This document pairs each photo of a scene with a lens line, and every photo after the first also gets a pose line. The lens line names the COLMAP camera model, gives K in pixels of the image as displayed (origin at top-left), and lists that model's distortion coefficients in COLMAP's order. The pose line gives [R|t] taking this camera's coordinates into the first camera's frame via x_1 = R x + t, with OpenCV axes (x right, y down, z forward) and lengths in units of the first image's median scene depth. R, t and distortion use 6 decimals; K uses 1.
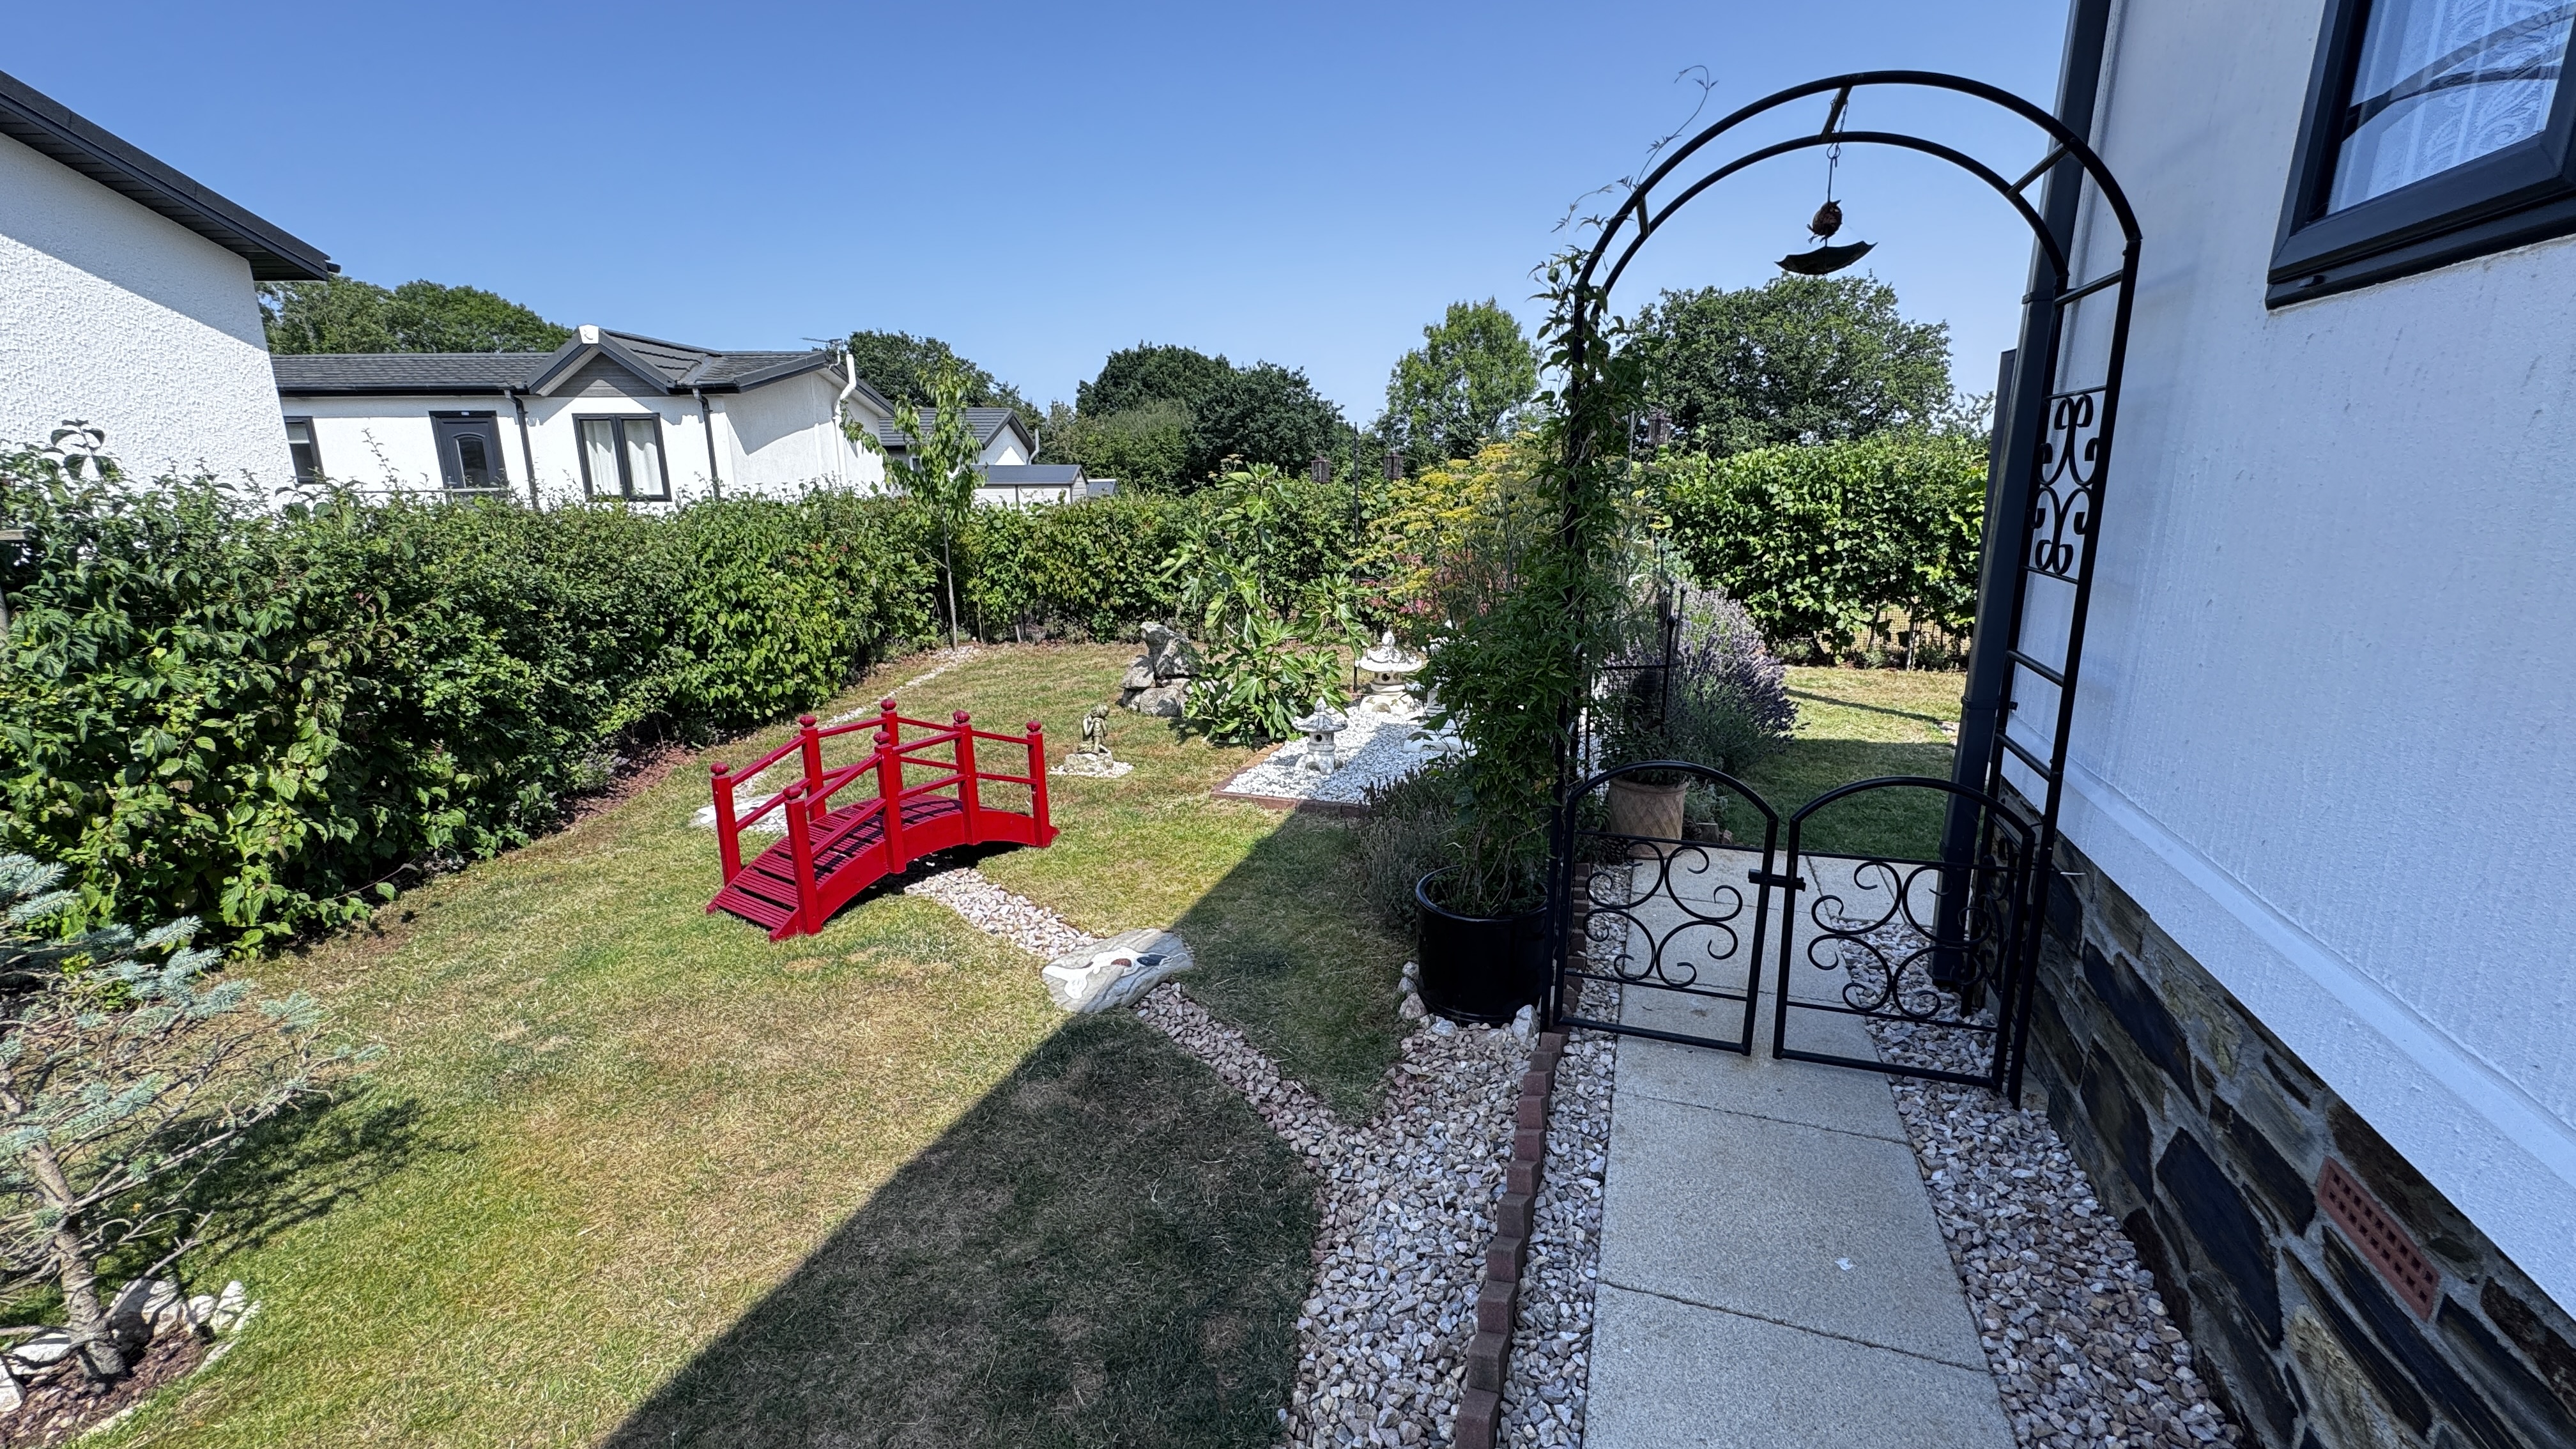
lens RADIAL K [[1021.7, 0, 1288.6], [0, 1021.7, 723.2], [0, 0, 1]] dist [0.000091, -0.000771]
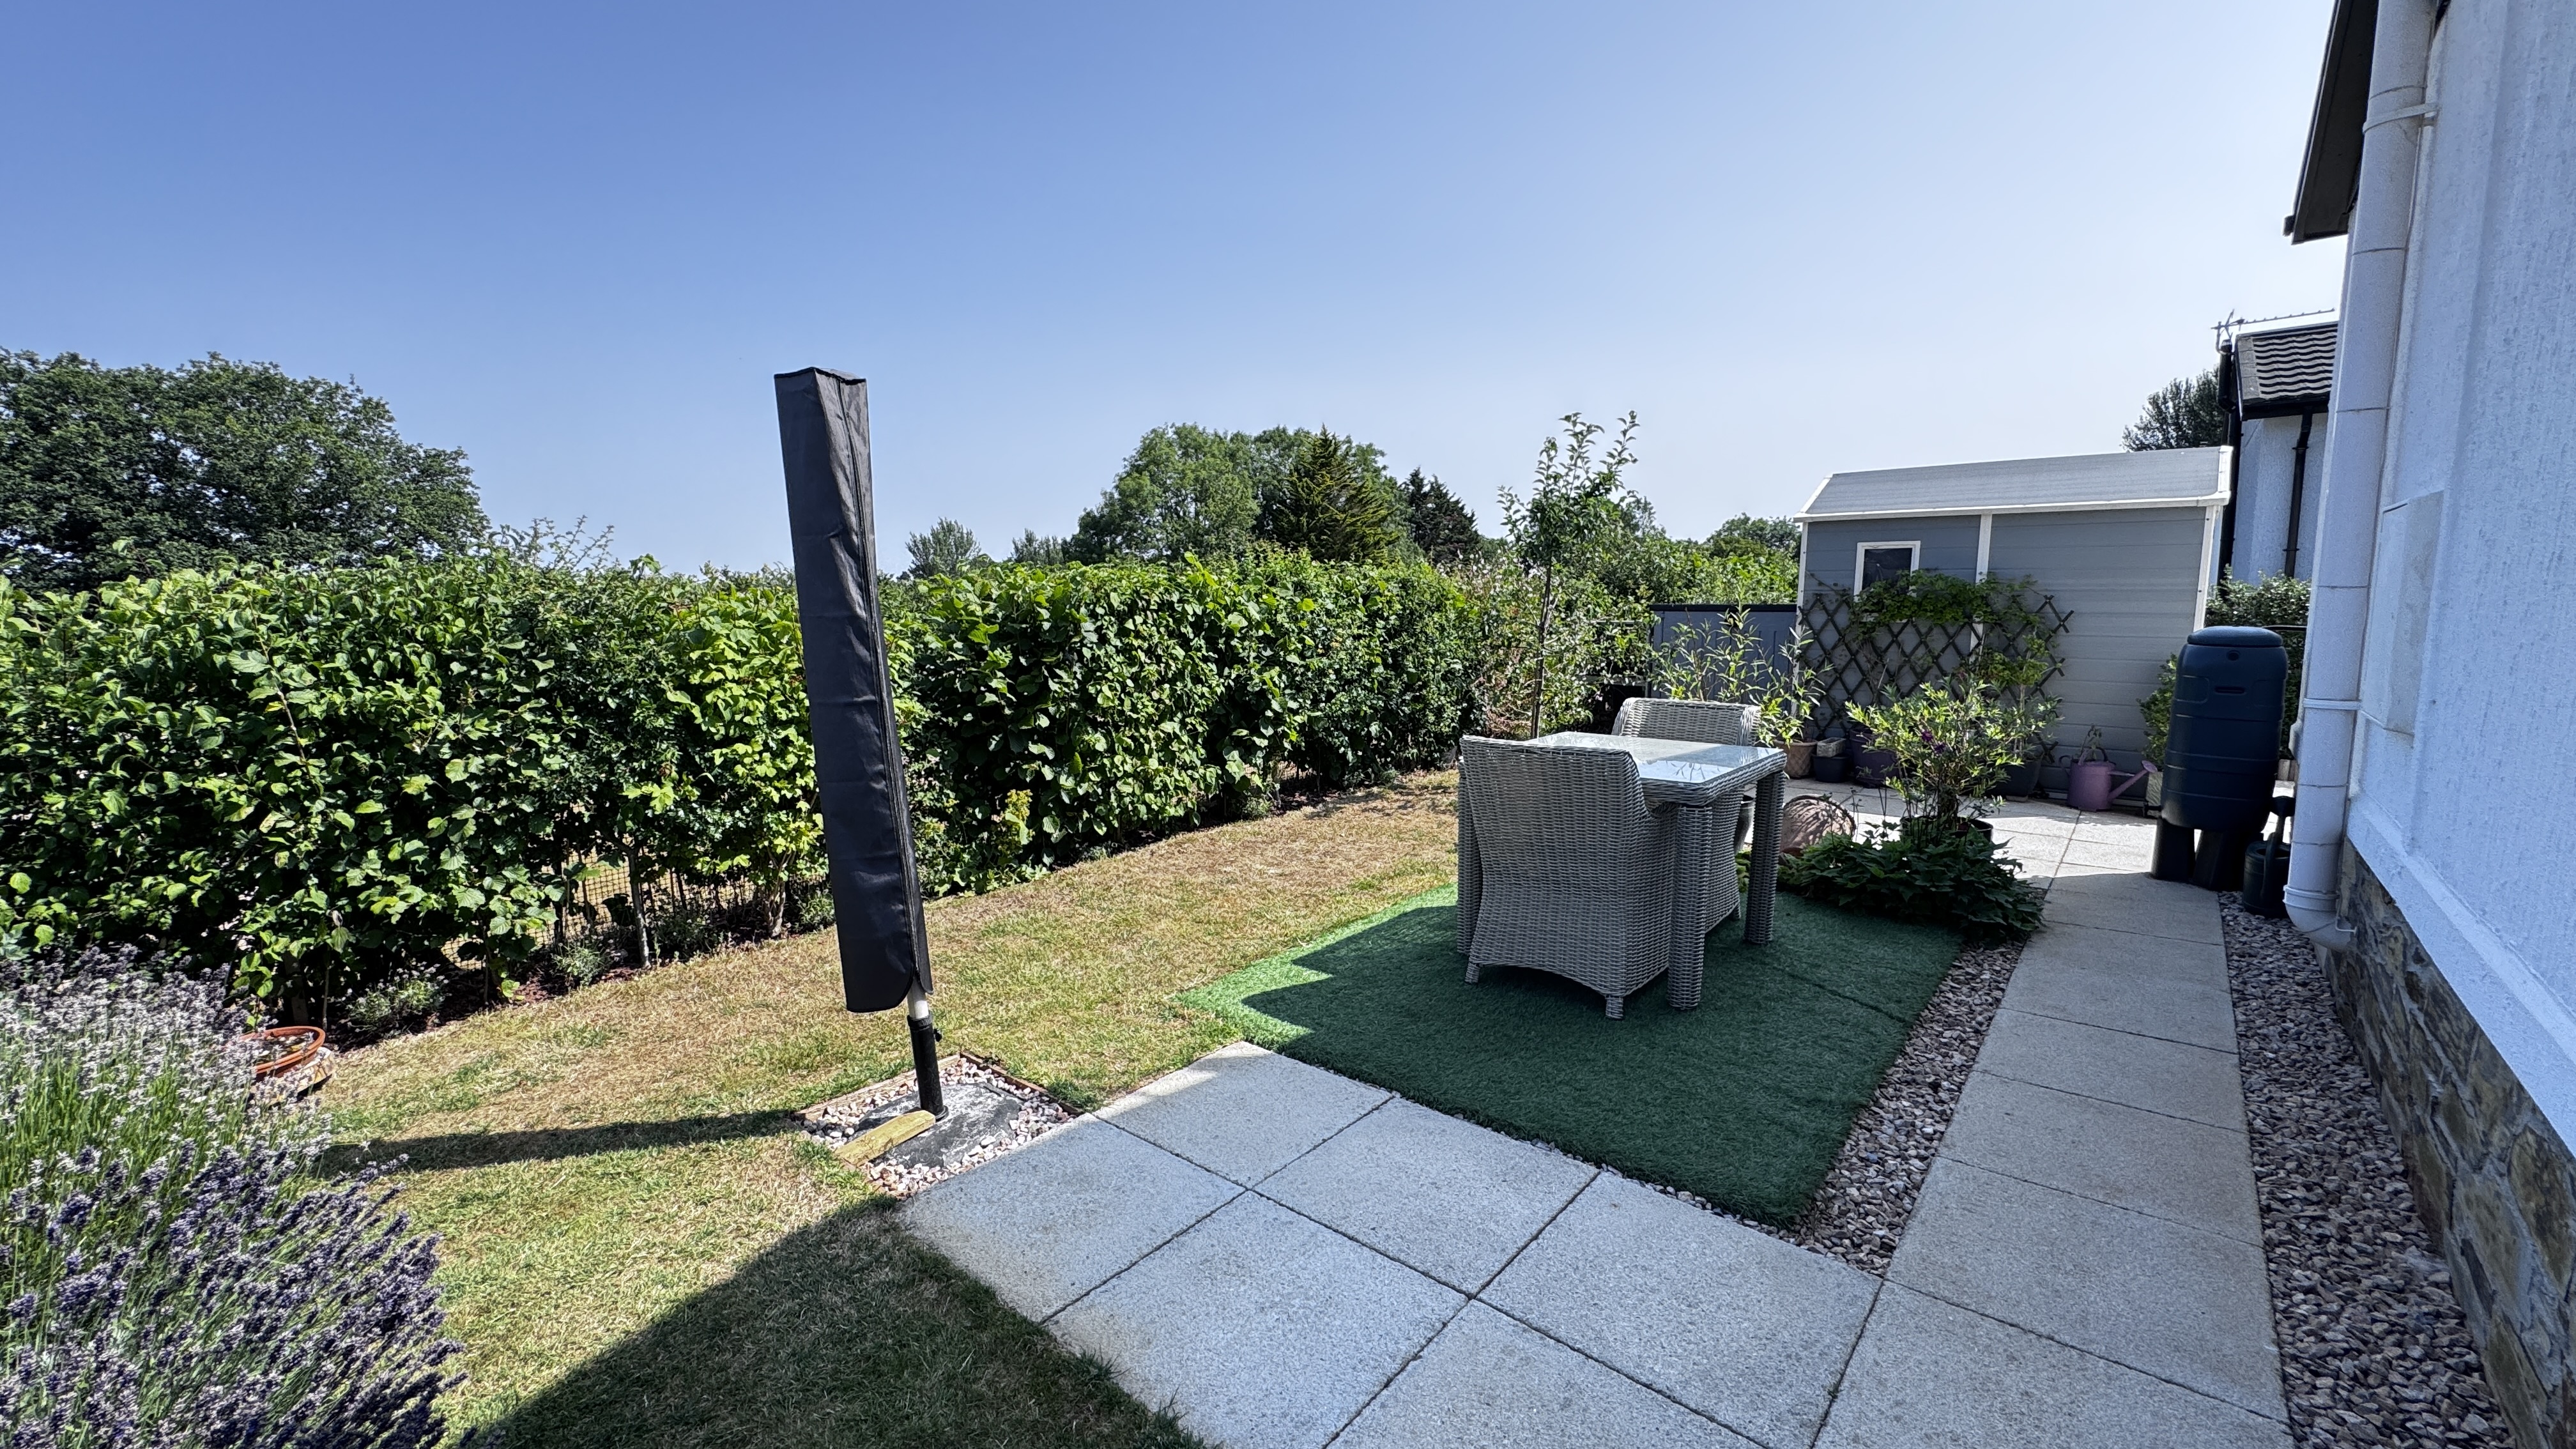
lens RADIAL K [[1021.7, 0, 1280.5], [0, 1021.7, 714.3], [0, 0, 1]] dist [0.000091, -0.000771]
pose [[0.349213, -0.108055, 0.930792, 0.218345], [0.236426, 0.971351, 0.024062, -0.113020], [-0.906727, 0.211661, 0.364756, 0.443992]]
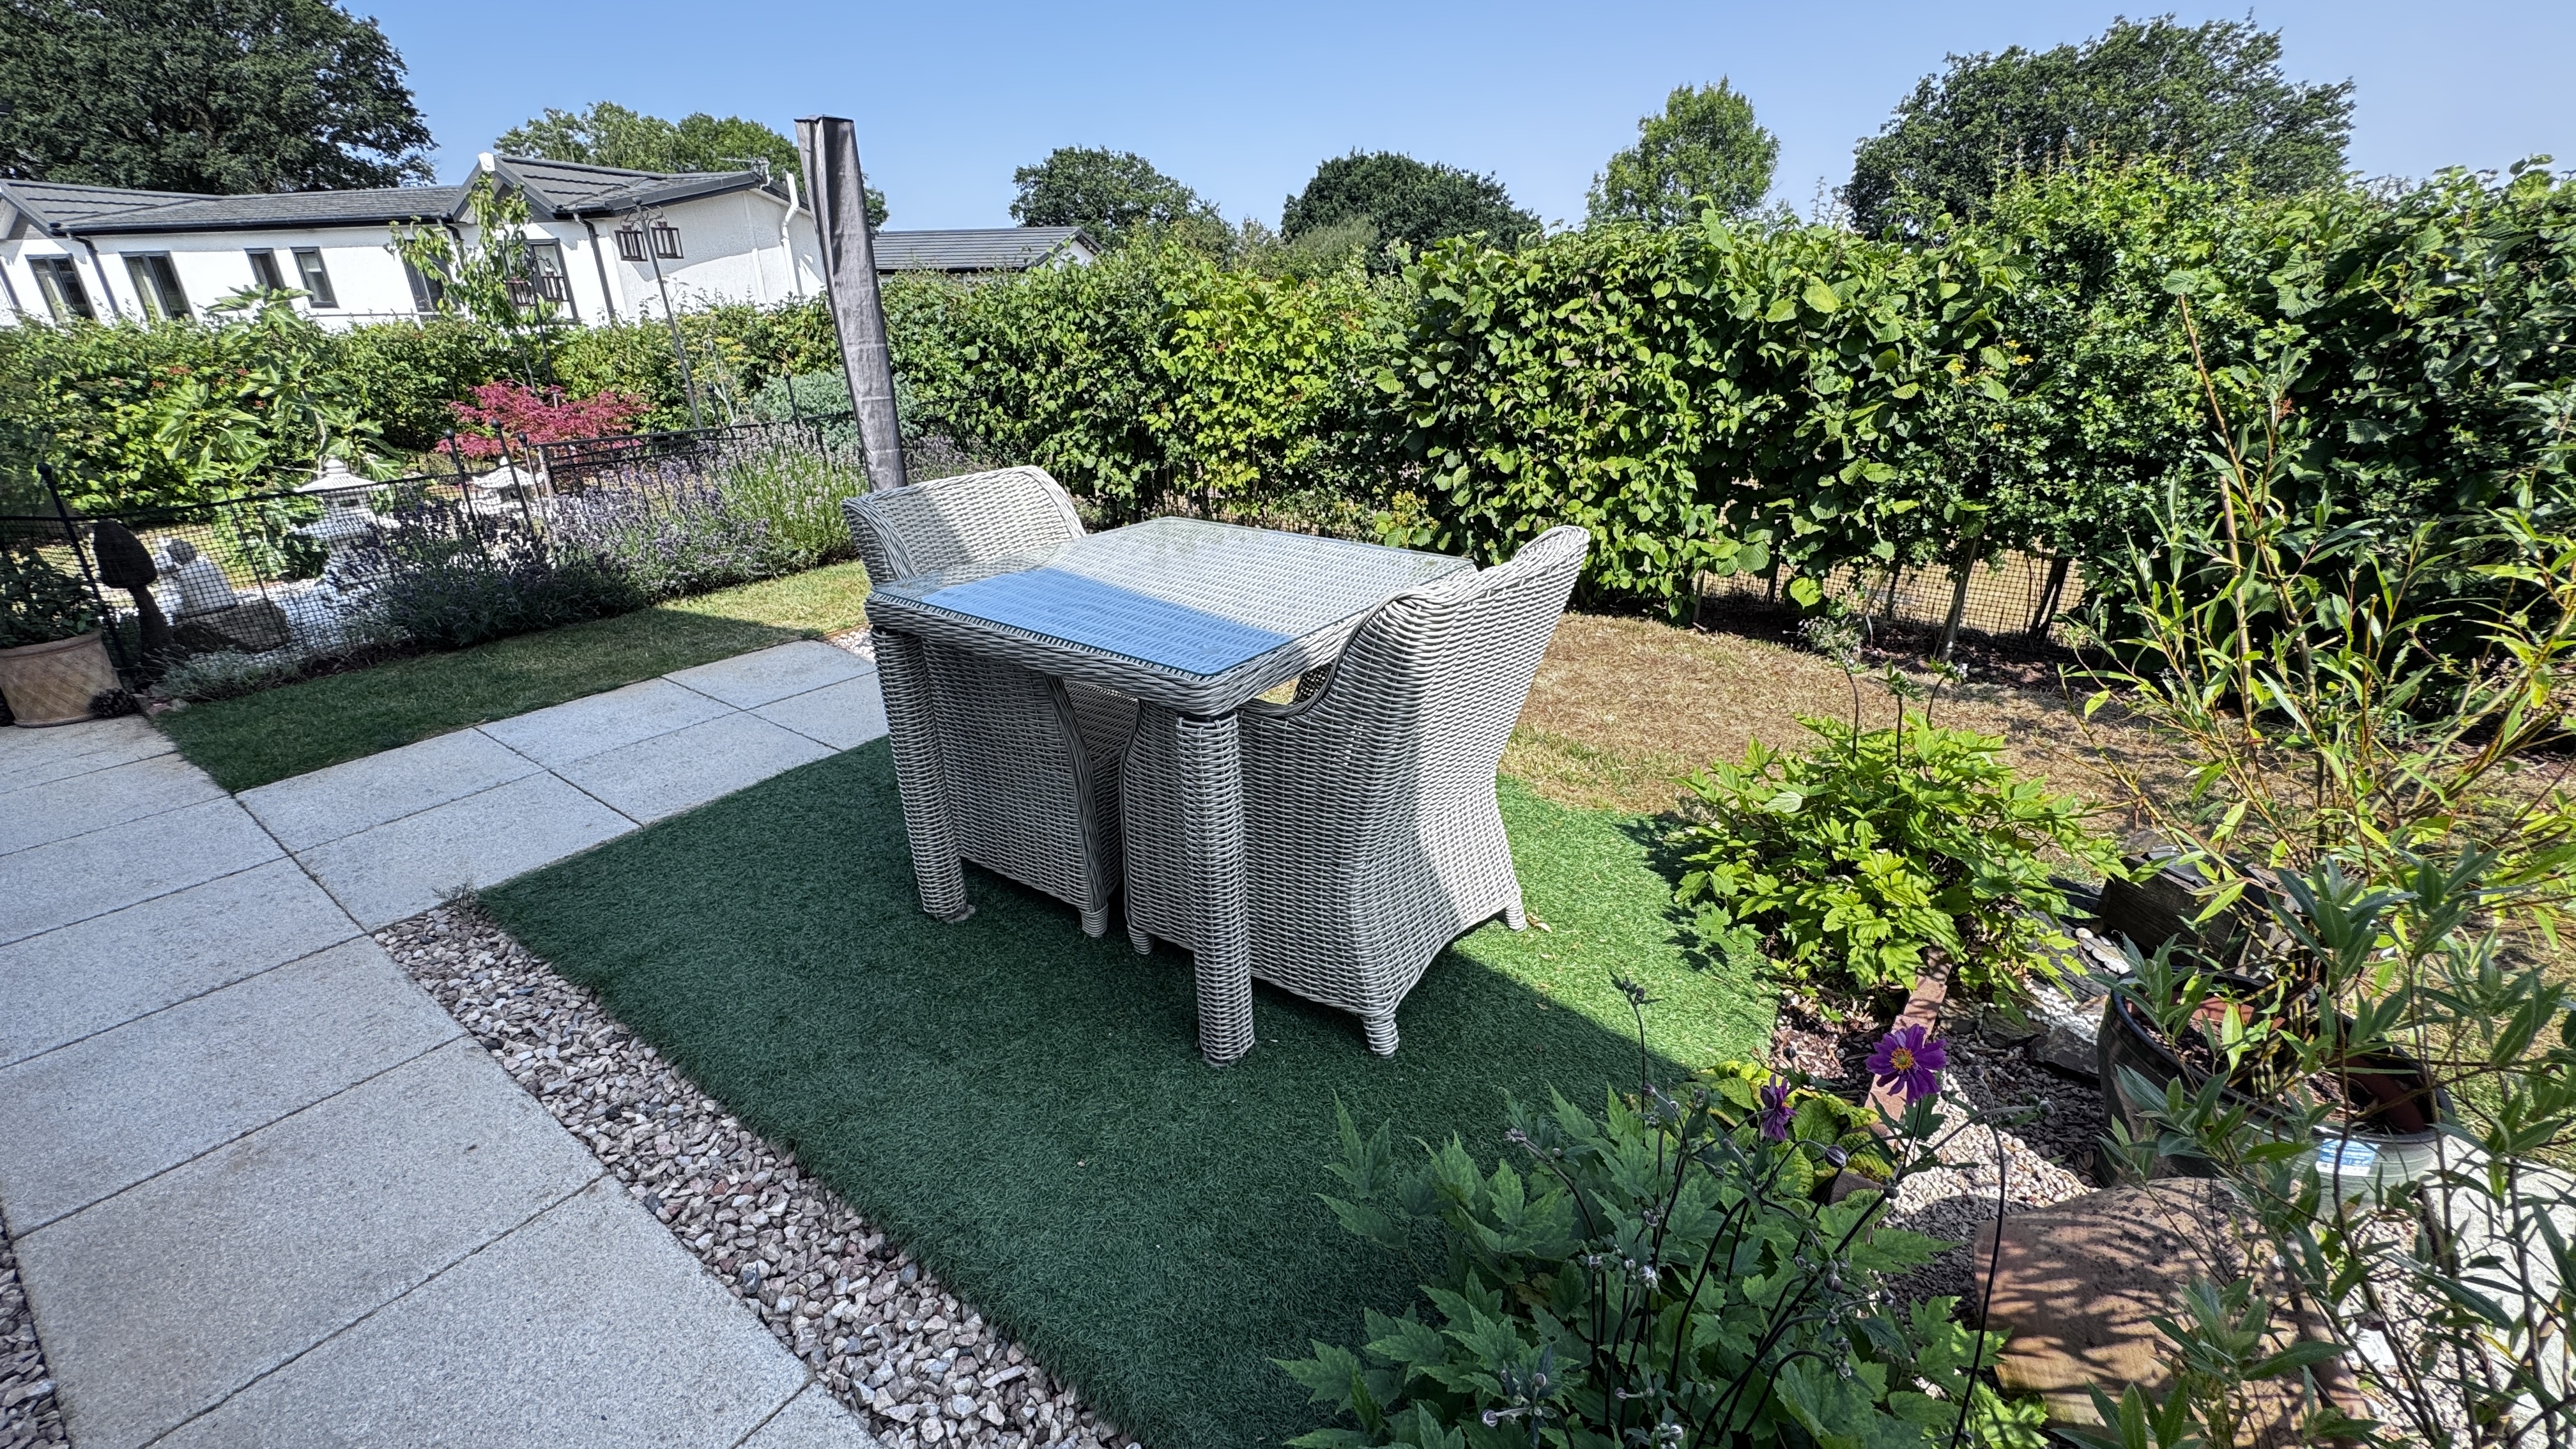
lens RADIAL K [[1021.7, 0, 1300.9], [0, 1021.7, 718.5], [0, 0, 1]] dist [0.000091, -0.000771]
pose [[0.964909, 0.097967, -0.243626, 0.867238], [-0.060134, 0.985581, 0.158155, -0.048748], [0.255607, -0.137955, 0.956887, 0.215282]]
